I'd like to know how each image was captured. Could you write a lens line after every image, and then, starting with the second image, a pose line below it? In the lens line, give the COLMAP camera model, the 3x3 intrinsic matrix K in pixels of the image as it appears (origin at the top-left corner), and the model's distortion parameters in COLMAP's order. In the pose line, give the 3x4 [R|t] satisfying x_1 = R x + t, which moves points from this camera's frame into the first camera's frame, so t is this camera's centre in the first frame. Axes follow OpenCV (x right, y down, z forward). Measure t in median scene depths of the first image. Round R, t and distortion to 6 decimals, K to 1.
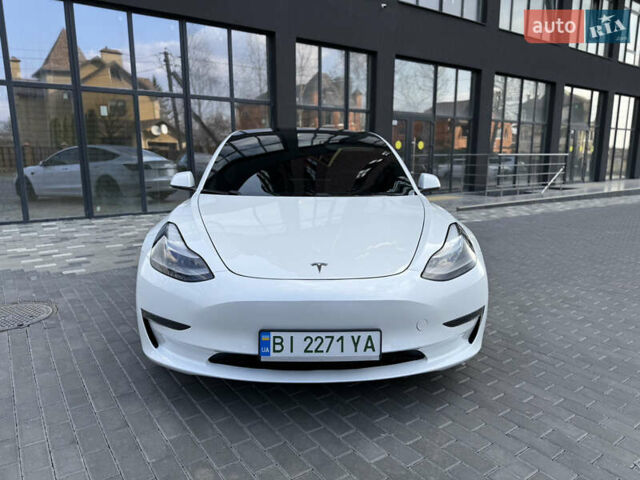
lens RADIAL K [[451.3, 0, 319.2], [0, 451.3, 238.4], [0, 0, 1]] dist [0.041128, -0.051237]
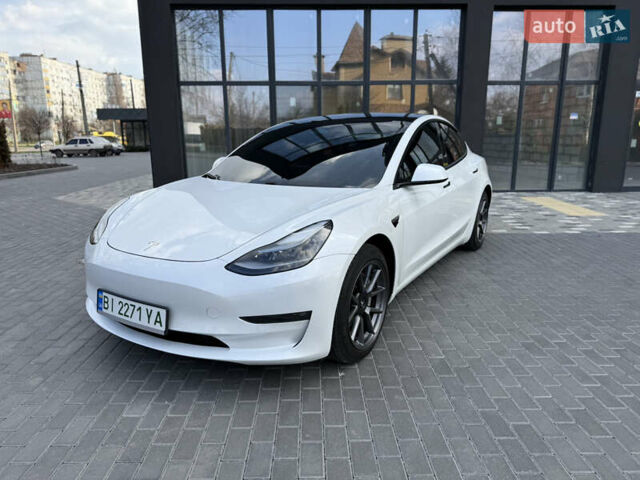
lens RADIAL K [[451.3, 0, 320.1], [0, 451.3, 241.1], [0, 0, 1]] dist [0.041128, -0.051237]
pose [[0.827382, 0.120998, -0.548451, 0.649211], [-0.096269, 0.992619, 0.073760, -0.048163], [0.553327, -0.008229, 0.832923, 0.186773]]
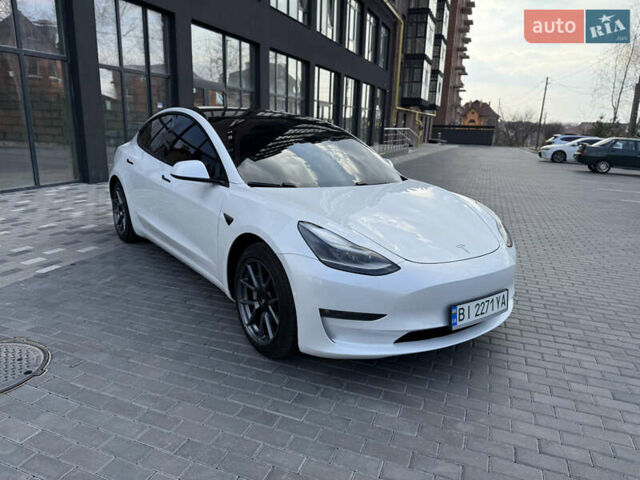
lens RADIAL K [[451.3, 0, 314.8], [0, 451.3, 240.9], [0, 0, 1]] dist [0.041128, -0.051237]
pose [[0.834283, -0.113048, 0.539621, -0.664675], [0.068611, 0.992433, 0.101834, -0.072477], [-0.547050, -0.047935, 0.835726, 0.124138]]
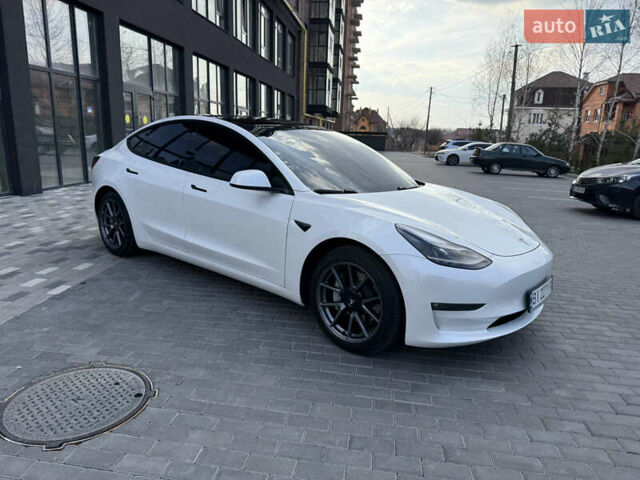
lens RADIAL K [[451.3, 0, 313.9], [0, 451.3, 240.3], [0, 0, 1]] dist [0.041128, -0.051237]
pose [[0.690645, -0.145226, 0.708463, -0.970460], [0.096986, 0.989380, 0.108263, -0.105135], [-0.716661, -0.006060, 0.697395, 0.313773]]
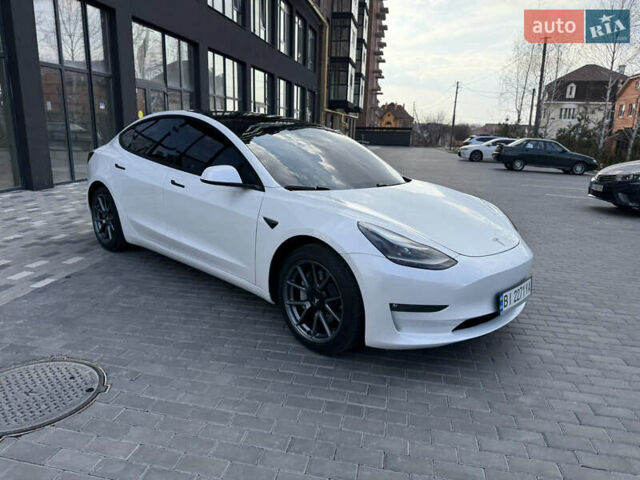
lens RADIAL K [[451.3, 0, 314.1], [0, 451.3, 243.1], [0, 0, 1]] dist [0.041128, -0.051237]
pose [[0.729282, -0.146966, 0.668243, -0.874383], [0.091403, 0.988831, 0.117720, -0.094672], [-0.678080, -0.024772, 0.734570, 0.244366]]
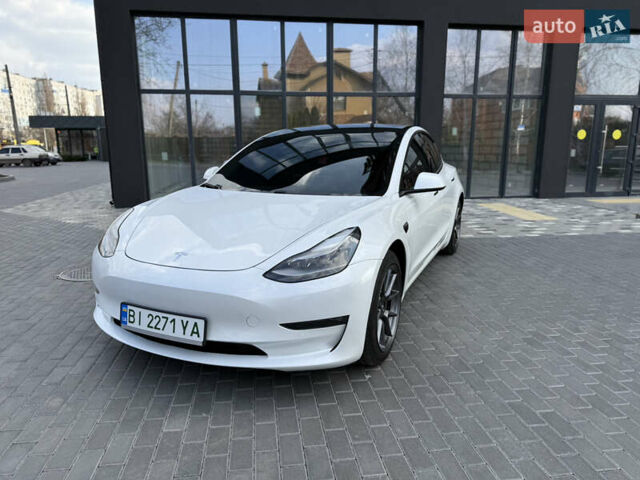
lens RADIAL K [[451.3, 0, 320.0], [0, 451.3, 241.1], [0, 0, 1]] dist [0.041128, -0.051237]
pose [[0.889169, 0.090761, -0.448488, 0.540419], [-0.079633, 0.995868, 0.043655, -0.033784], [0.450597, -0.003102, 0.892722, 0.098455]]
